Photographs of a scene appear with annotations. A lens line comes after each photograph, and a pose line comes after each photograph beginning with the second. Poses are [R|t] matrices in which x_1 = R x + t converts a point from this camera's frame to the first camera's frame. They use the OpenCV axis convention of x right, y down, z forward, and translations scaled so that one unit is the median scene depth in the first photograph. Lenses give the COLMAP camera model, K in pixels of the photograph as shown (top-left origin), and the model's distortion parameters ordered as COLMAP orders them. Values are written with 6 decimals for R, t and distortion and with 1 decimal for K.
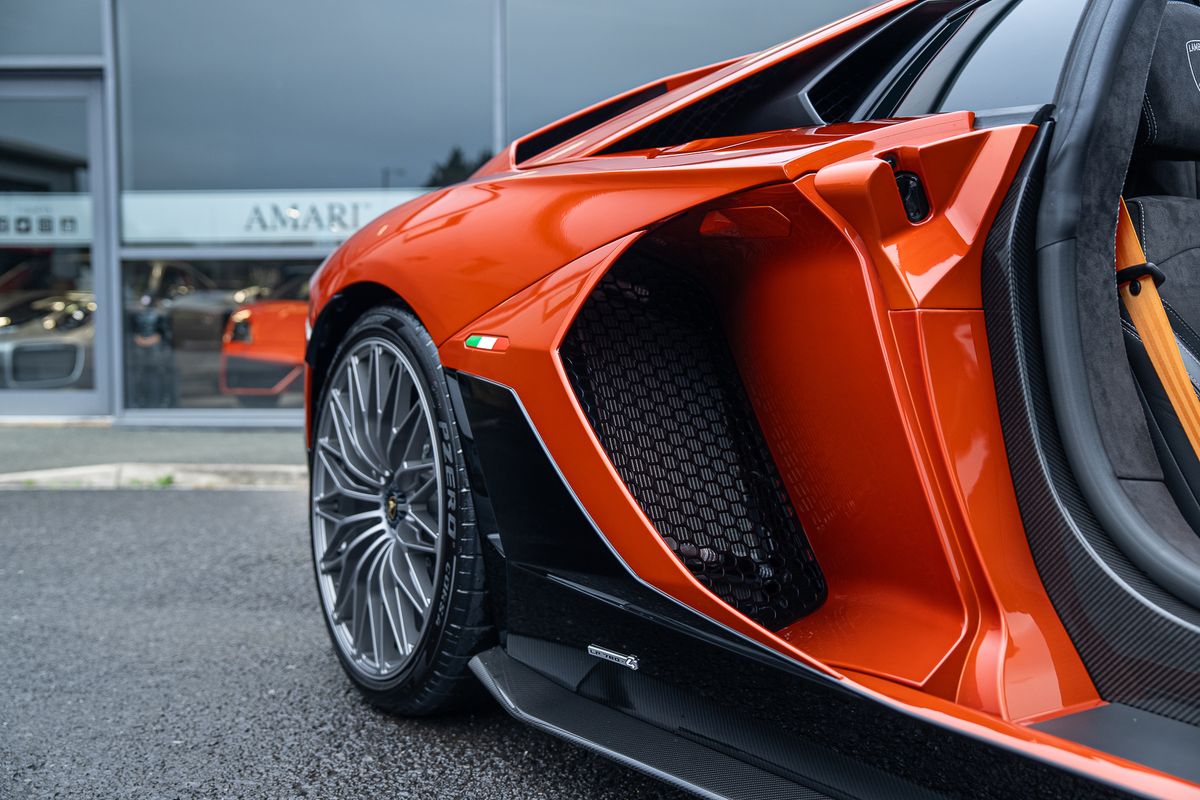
lens RADIAL K [[1211.6, 0, 599.2], [0, 1211.6, 404.0], [0, 0, 1]] dist [0.057888, 0.024639]
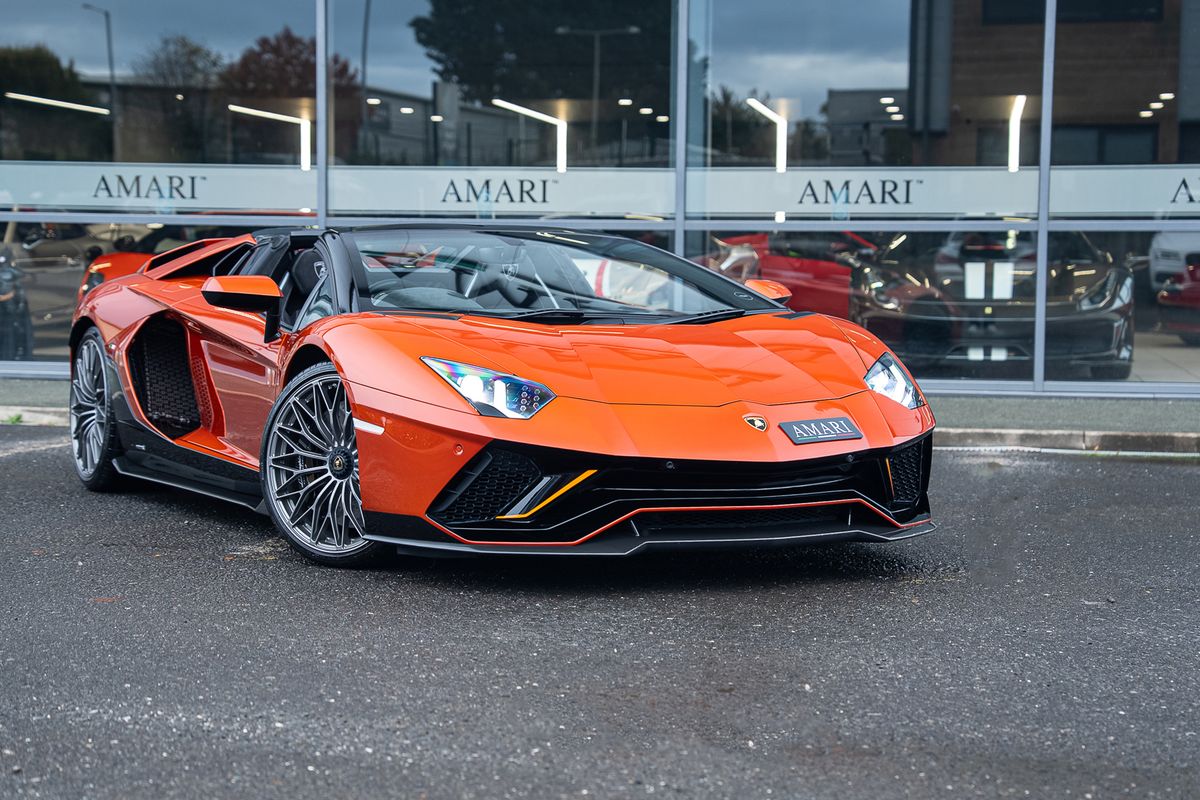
lens RADIAL K [[2141.6, 0, 602.5], [0, 2141.6, 400.7], [0, 0, 1]] dist [0.204272, 0.161186]
pose [[0.995934, 0.022105, -0.087330, 0.556677], [-0.020297, 0.999562, 0.021528, -0.020489], [0.087768, -0.019668, 0.995947, -1.481612]]
